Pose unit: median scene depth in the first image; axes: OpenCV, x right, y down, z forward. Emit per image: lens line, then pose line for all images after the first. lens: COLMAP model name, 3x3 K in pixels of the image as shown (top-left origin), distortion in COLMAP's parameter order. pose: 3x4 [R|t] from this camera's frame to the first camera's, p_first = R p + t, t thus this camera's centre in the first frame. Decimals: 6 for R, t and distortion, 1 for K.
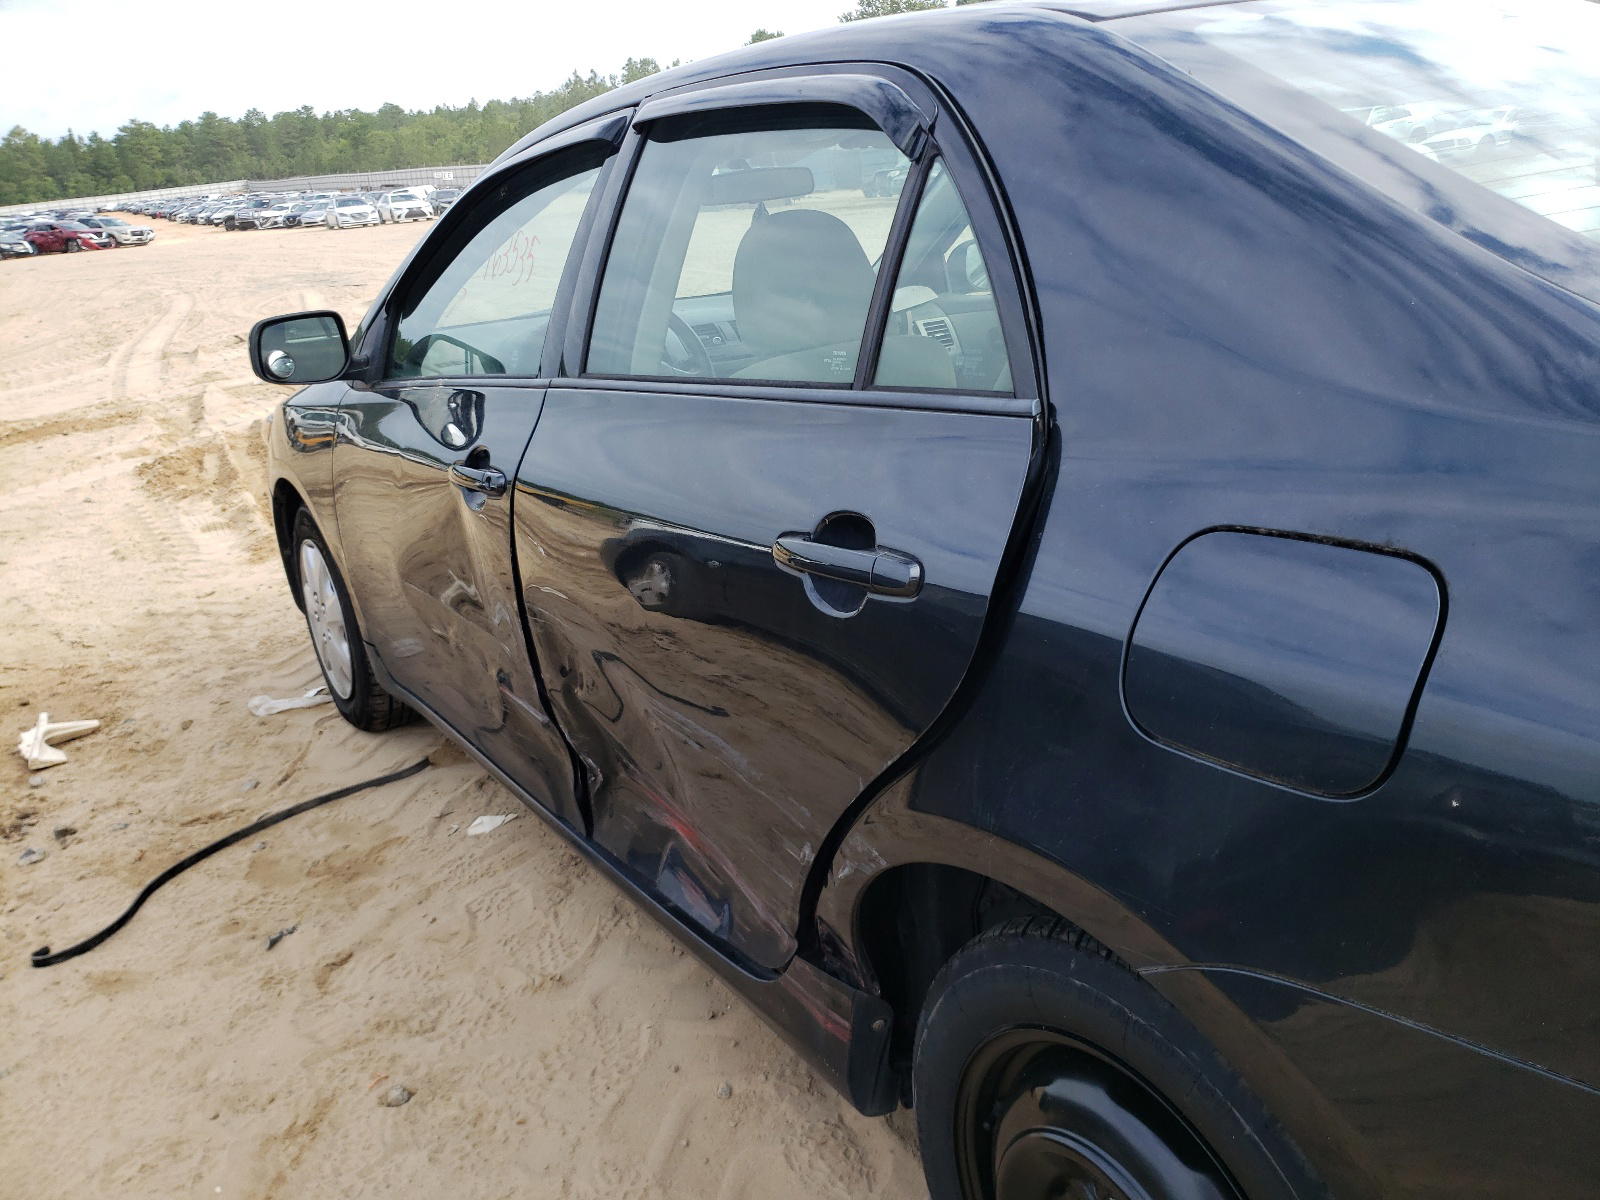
lens RADIAL K [[1250.0, 0, 799.4], [0, 1250.0, 584.9], [0, 0, 1]] dist [-0.020181, 0.018609]
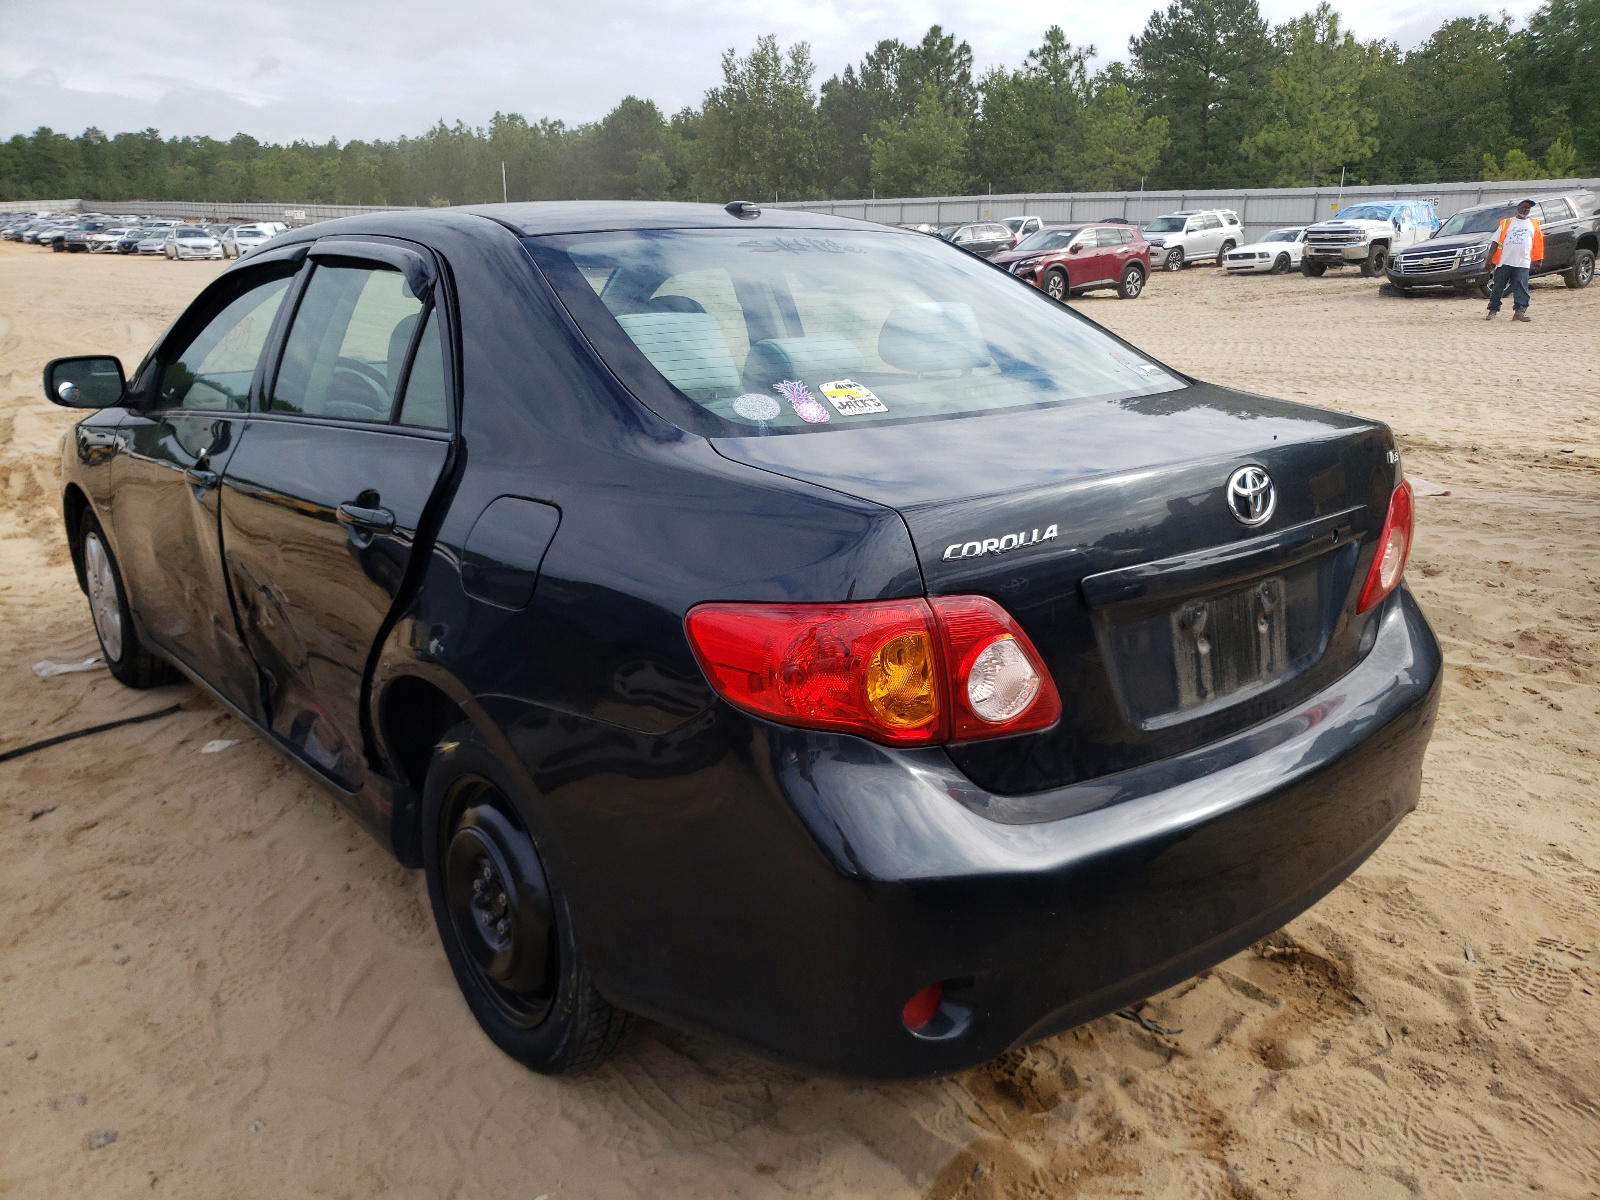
lens RADIAL K [[1247.6, 0, 811.5], [0, 1247.6, 608.6], [0, 0, 1]] dist [-0.038250, 0.058567]
pose [[0.990955, 0.041268, 0.127694, 0.190254], [-0.036975, 0.998674, -0.035815, 0.065401], [-0.129003, 0.030770, 0.991167, -0.371964]]
